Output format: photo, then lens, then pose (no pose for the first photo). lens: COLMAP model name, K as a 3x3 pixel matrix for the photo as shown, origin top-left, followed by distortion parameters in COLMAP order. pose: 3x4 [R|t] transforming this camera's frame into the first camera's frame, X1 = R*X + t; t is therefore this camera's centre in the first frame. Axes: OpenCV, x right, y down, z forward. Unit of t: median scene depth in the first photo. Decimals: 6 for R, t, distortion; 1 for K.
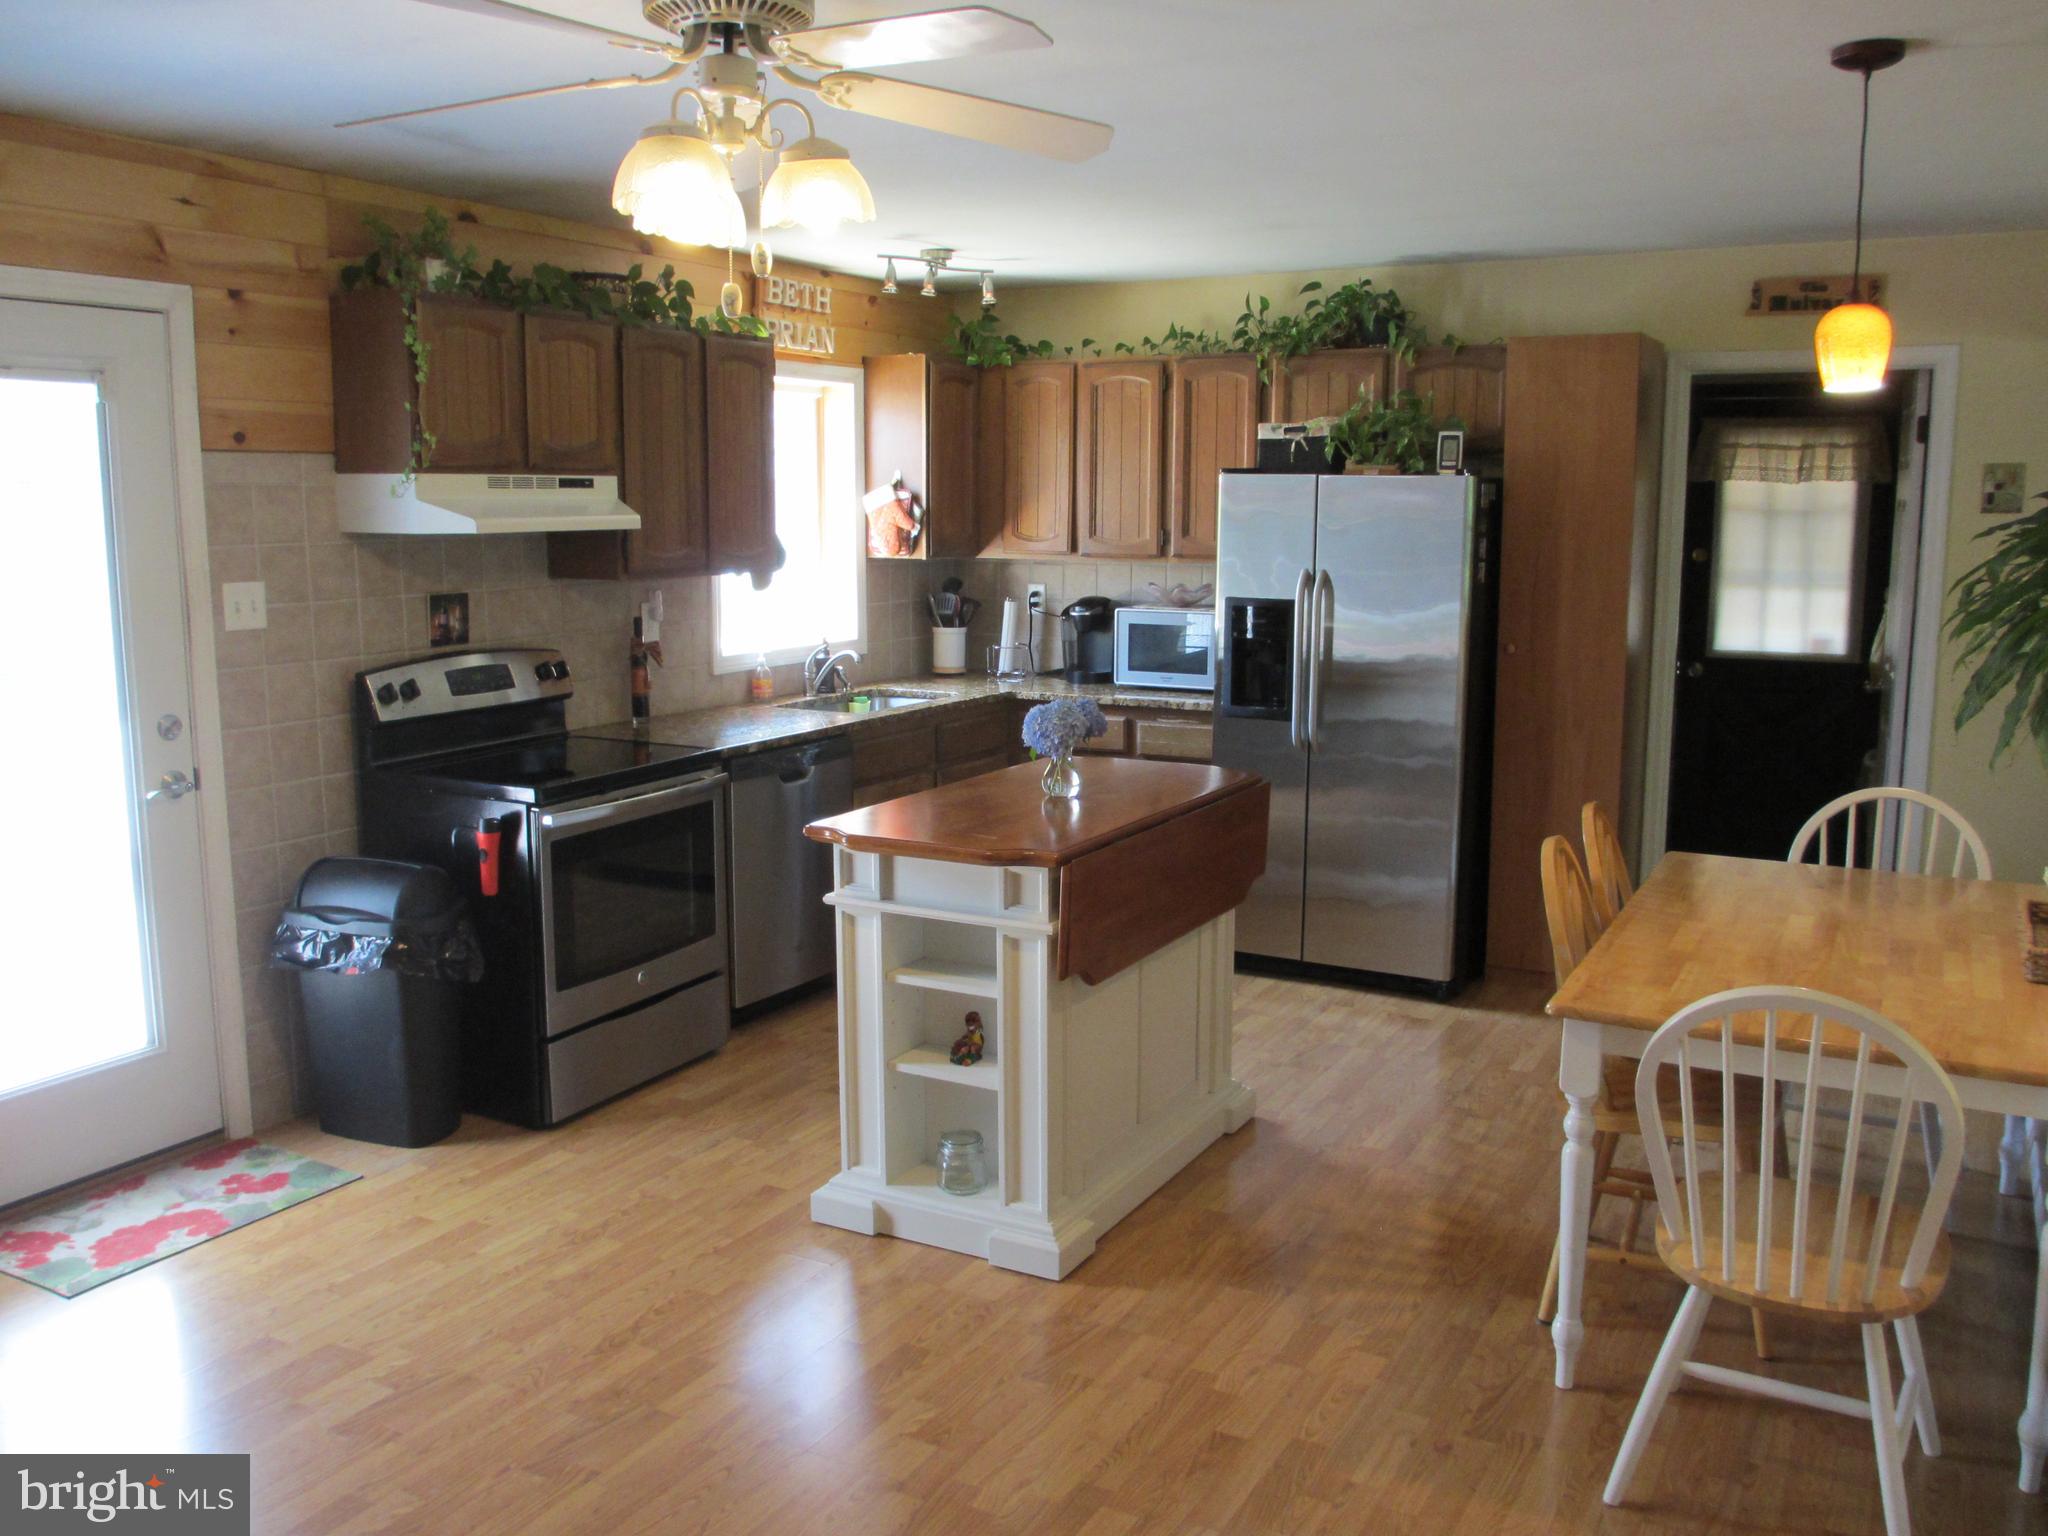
lens RADIAL K [[1691.9, 0, 1009.3], [0, 1691.9, 768.8], [0, 0, 1]] dist [-0.067407, 0.030908]
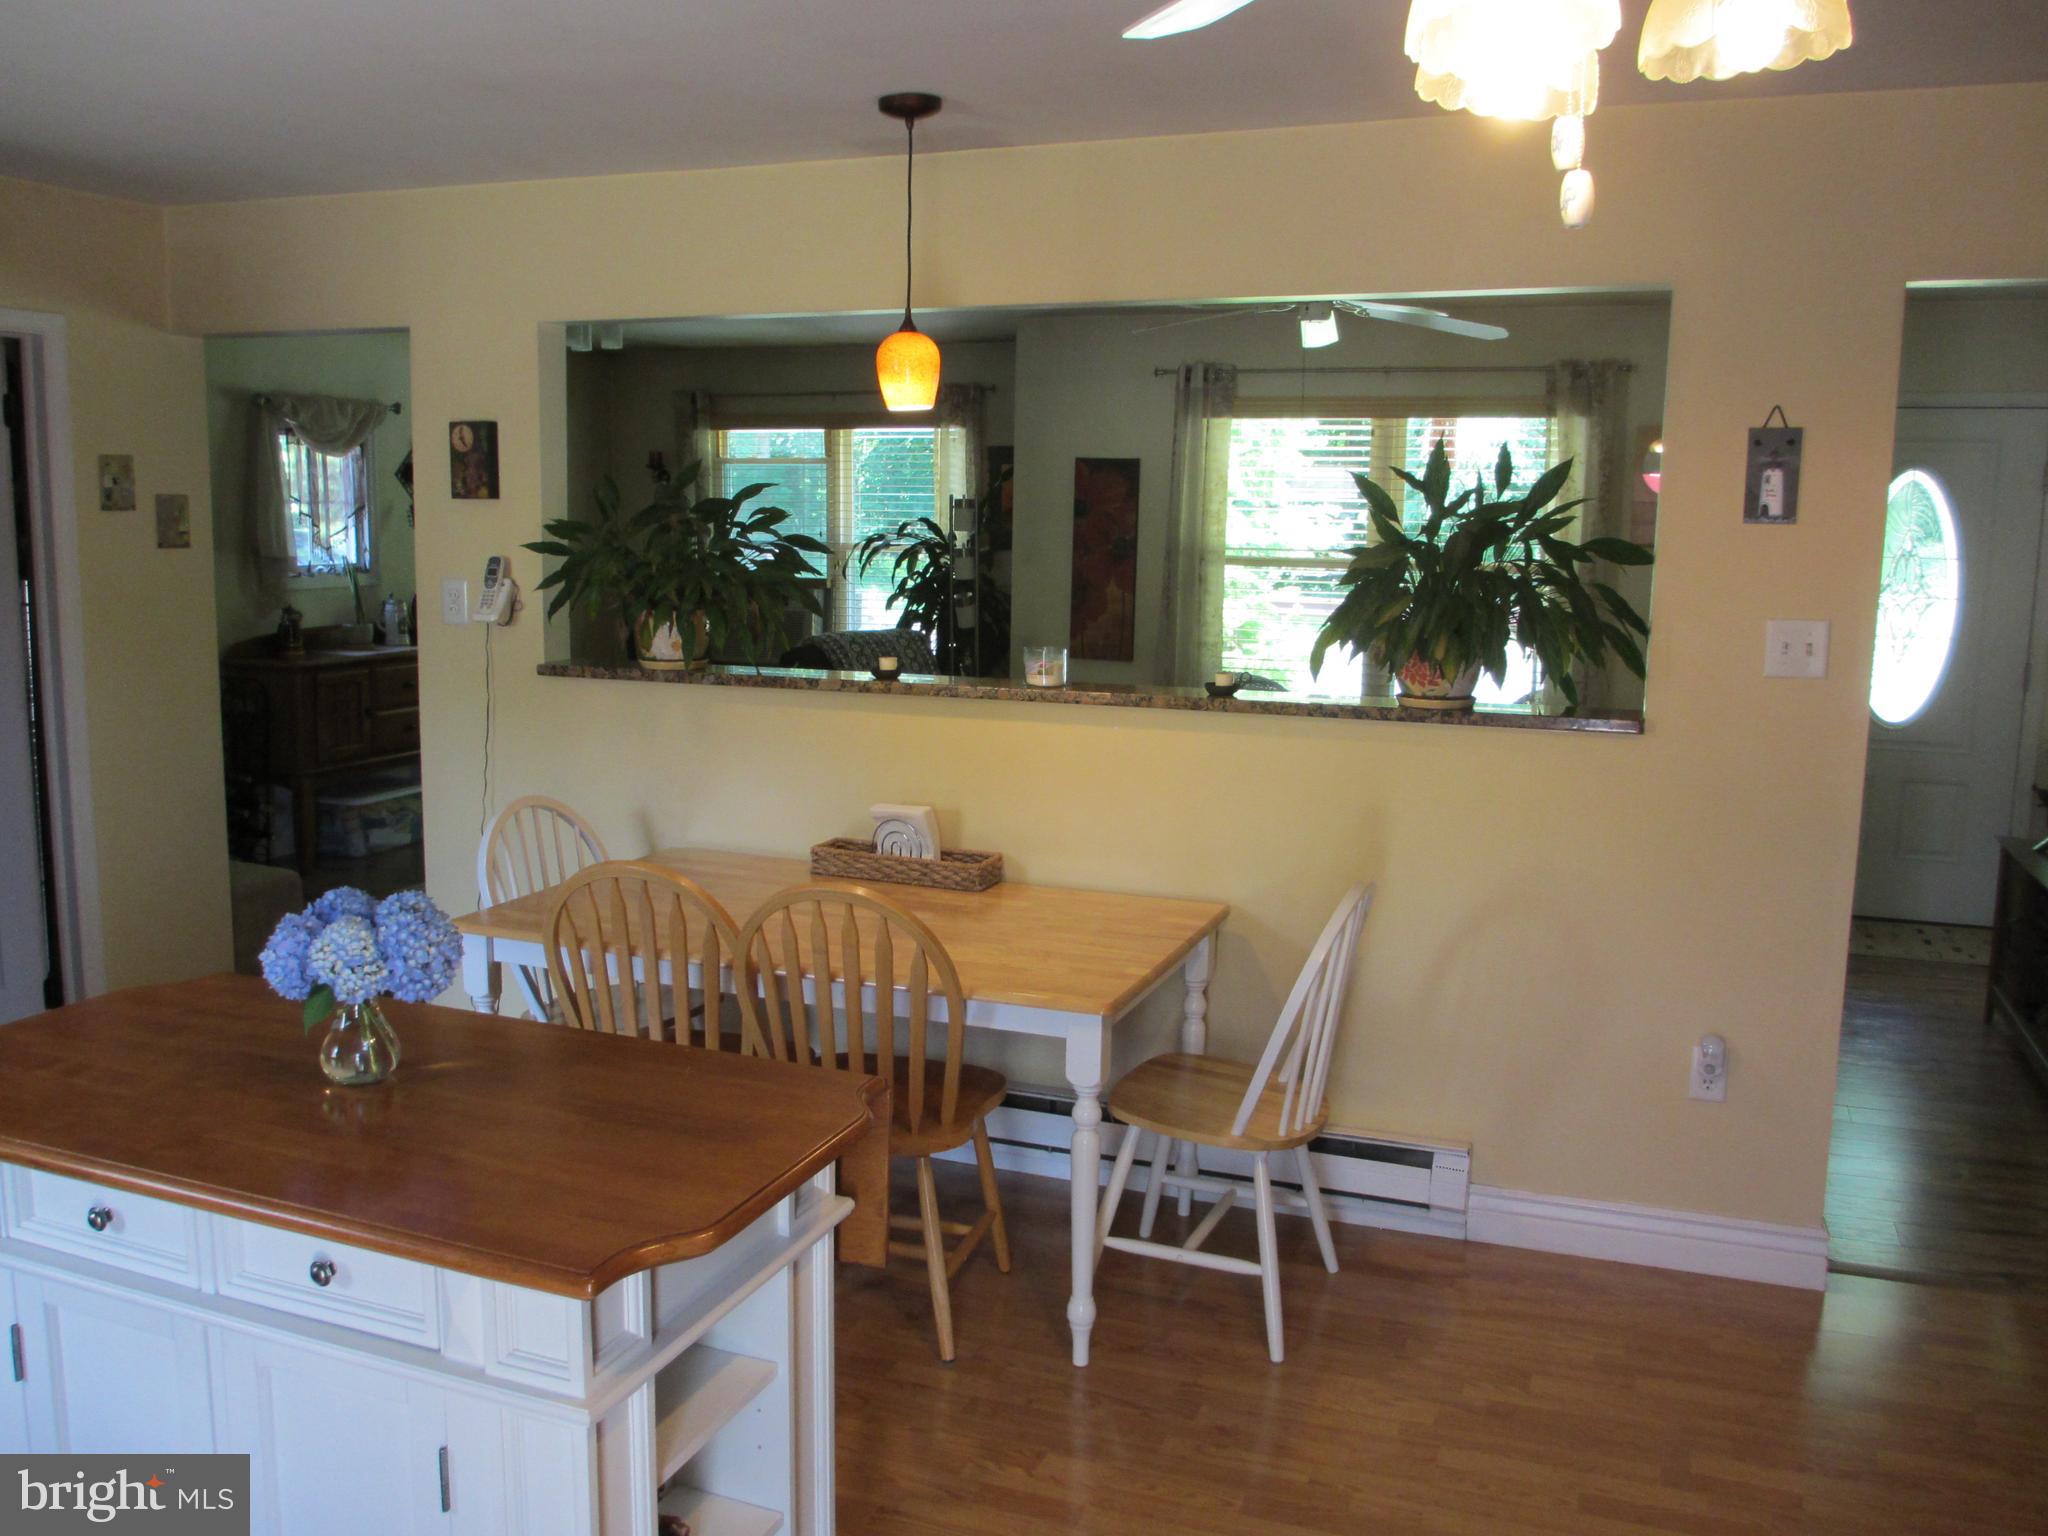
lens RADIAL K [[1691.9, 0, 1028.3], [0, 1691.9, 778.2], [0, 0, 1]] dist [-0.067407, 0.030908]
pose [[-0.144695, -0.156229, 0.977065, -0.373721], [0.138837, 0.974482, 0.176376, -0.104459], [-0.979688, 0.161174, -0.119312, 0.652202]]
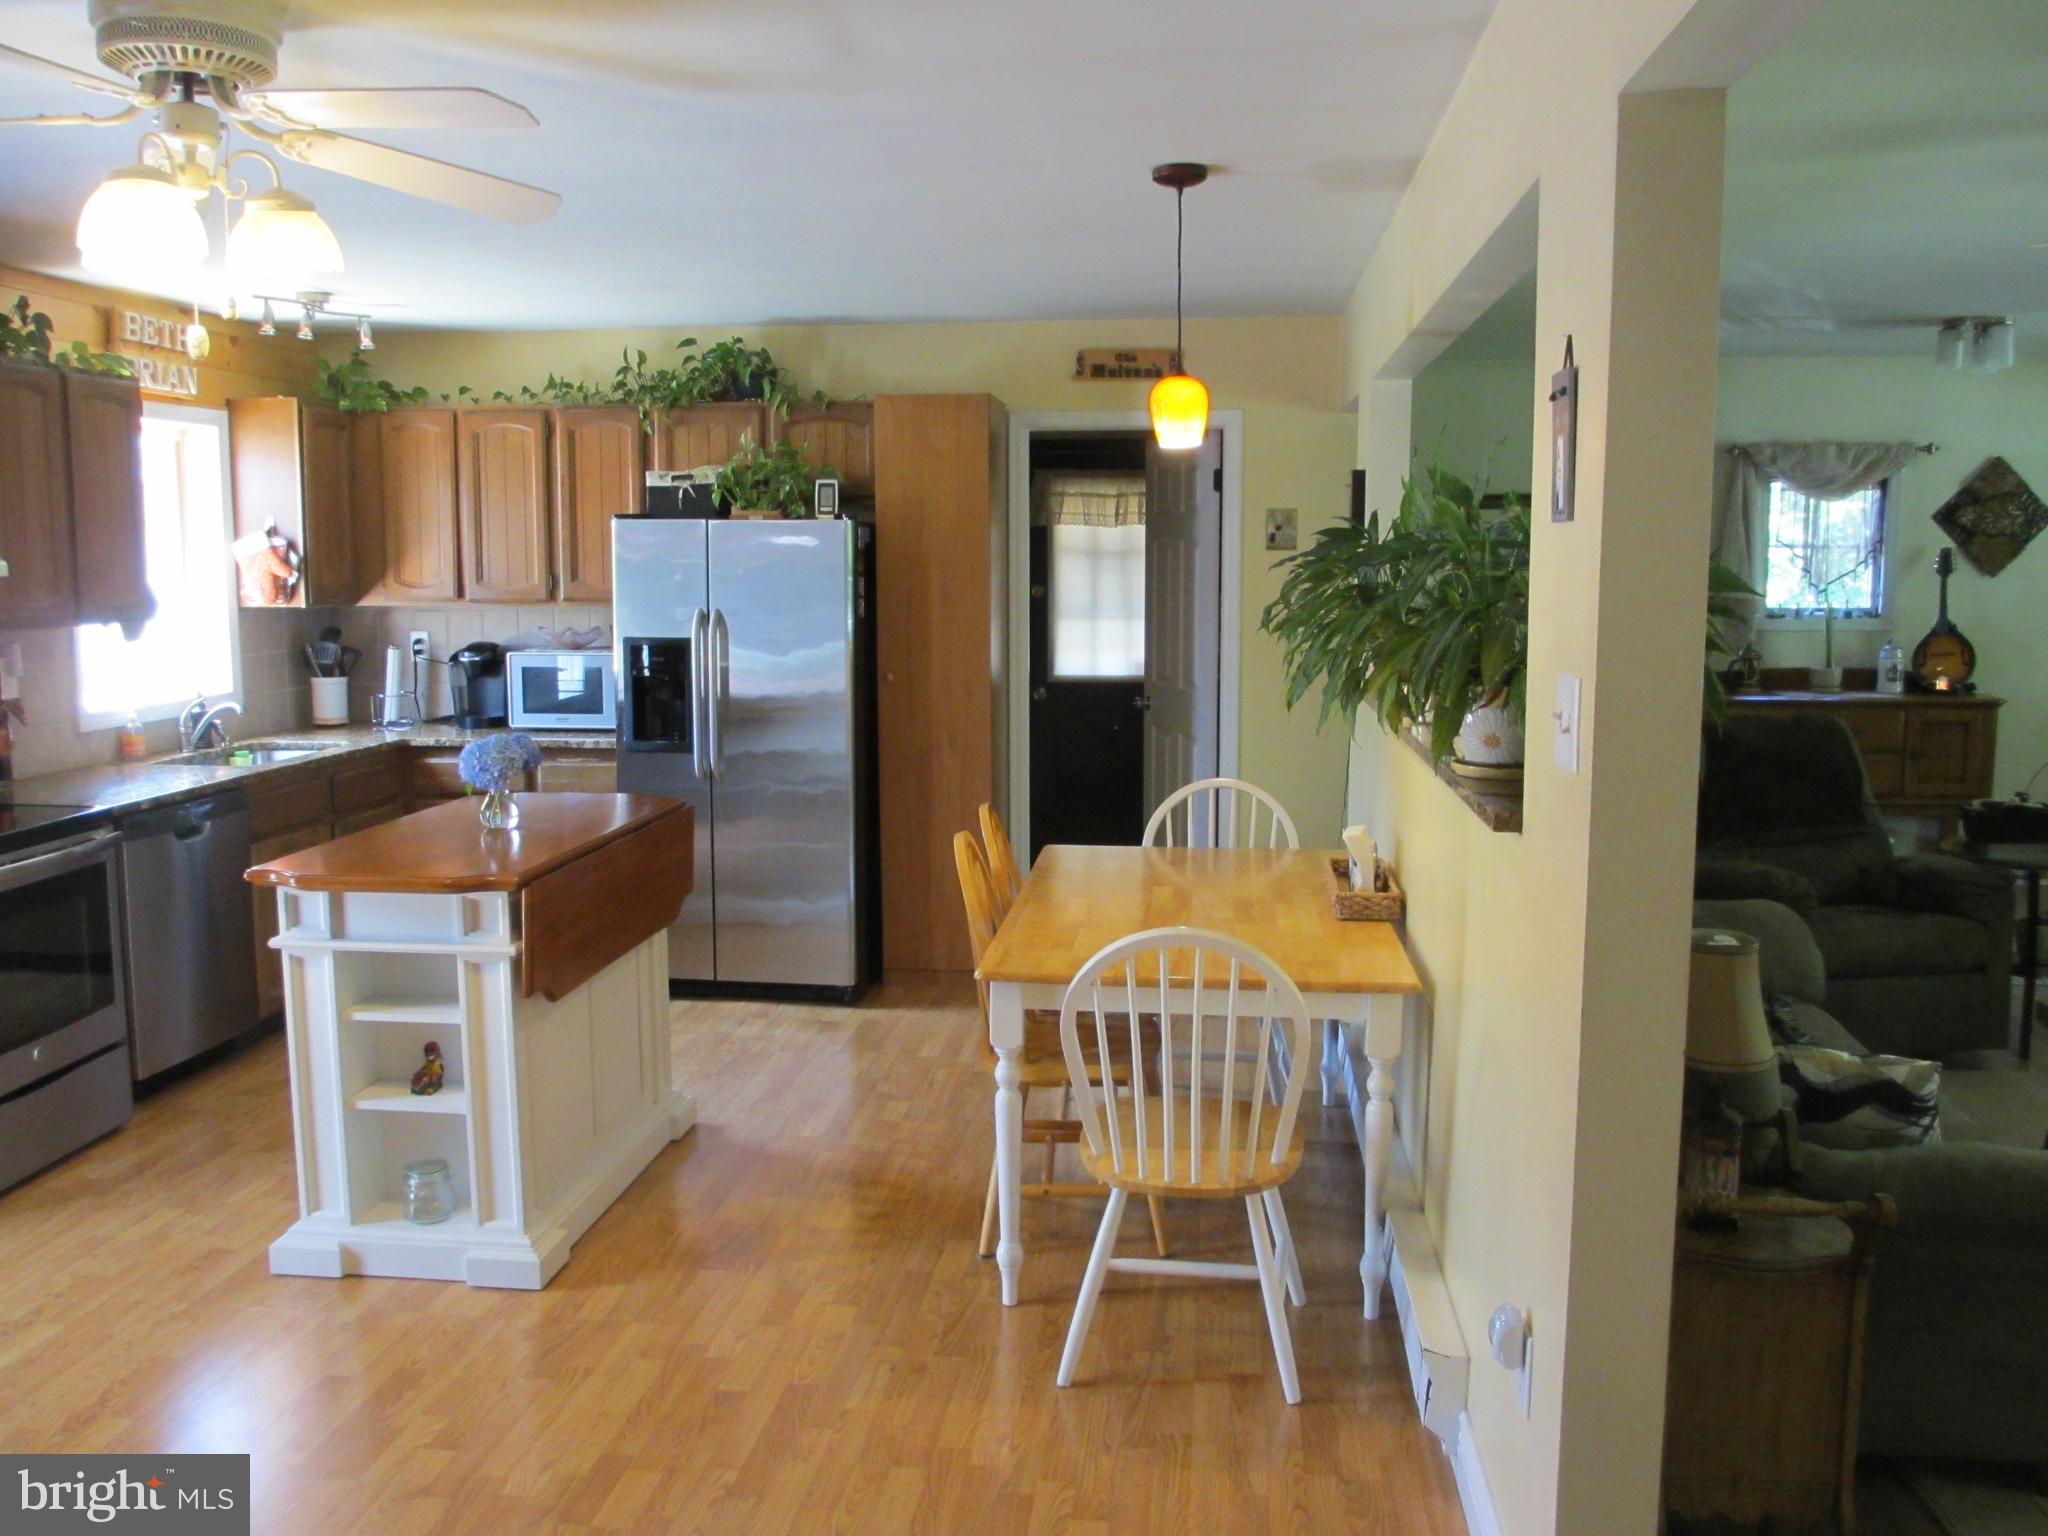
lens RADIAL K [[1691.9, 0, 1006.1], [0, 1691.9, 771.9], [0, 0, 1]] dist [-0.067407, 0.030908]
pose [[0.925850, -0.049509, 0.374635, -0.051192], [0.059817, 0.998082, -0.015929, 0.013023], [-0.373128, 0.037157, 0.927036, -0.052750]]
